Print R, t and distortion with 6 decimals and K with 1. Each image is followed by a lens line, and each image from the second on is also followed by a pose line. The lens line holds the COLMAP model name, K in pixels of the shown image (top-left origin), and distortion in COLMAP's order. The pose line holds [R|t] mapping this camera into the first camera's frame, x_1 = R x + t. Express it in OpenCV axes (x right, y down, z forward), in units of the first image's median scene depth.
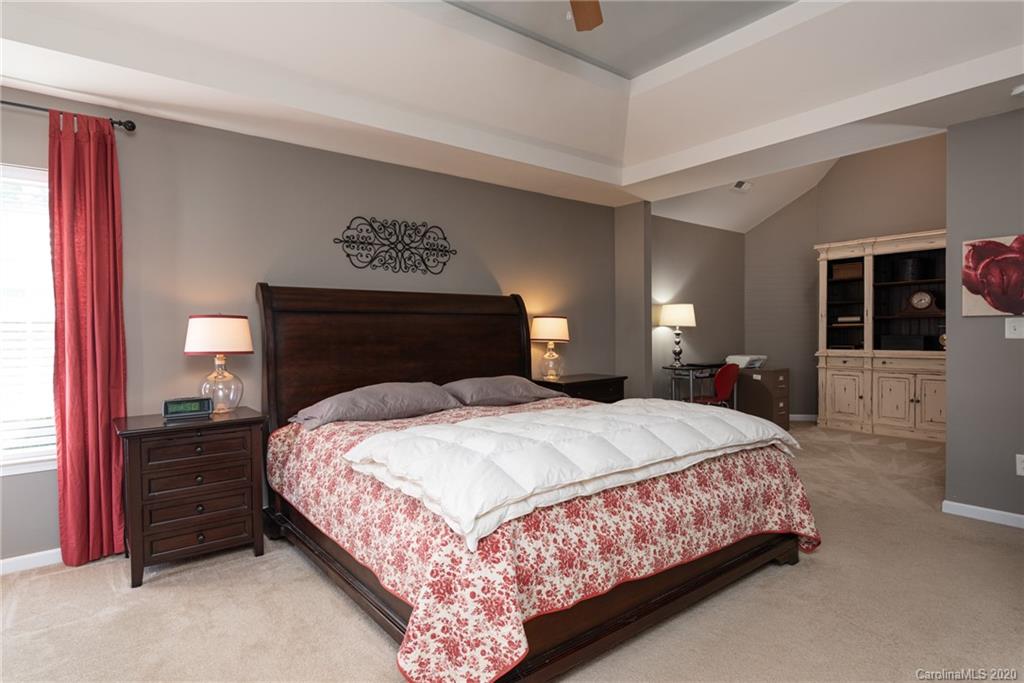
lens RADIAL K [[549.3, 0, 508.3], [0, 549.3, 339.4], [0, 0, 1]] dist [0.007928, 0.000873]
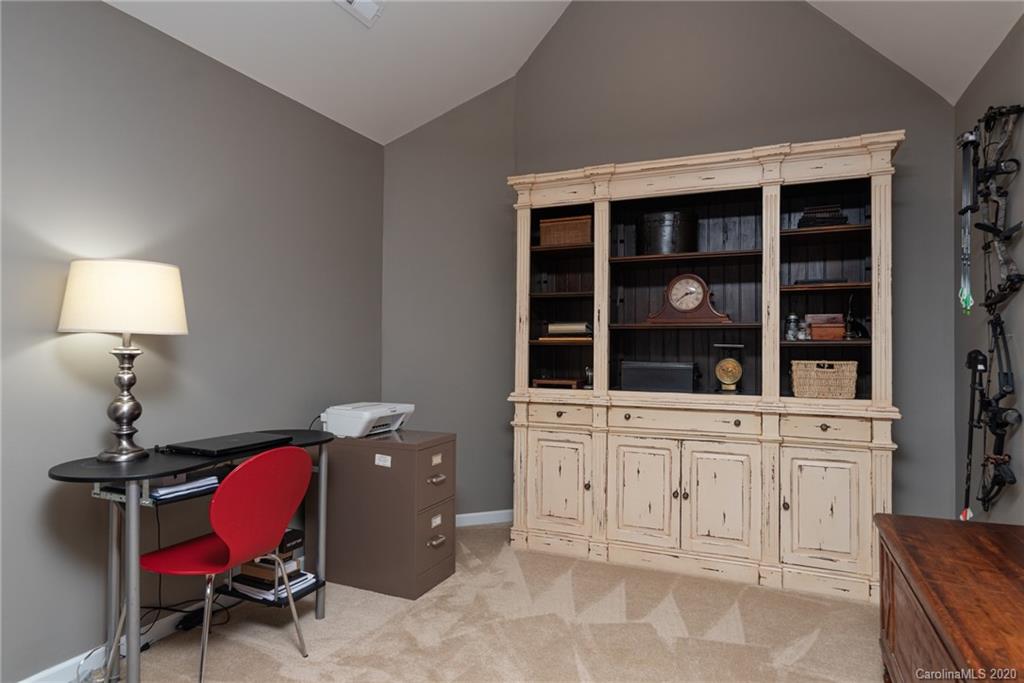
lens RADIAL K [[611.9, 0, 511.0], [0, 611.9, 341.9], [0, 0, 1]] dist [-0.005111, -0.001991]
pose [[0.882195, 0.017617, 0.470555, 0.318539], [-0.007427, 0.999696, -0.023503, -0.011140], [-0.470826, 0.017239, 0.882058, 0.545839]]
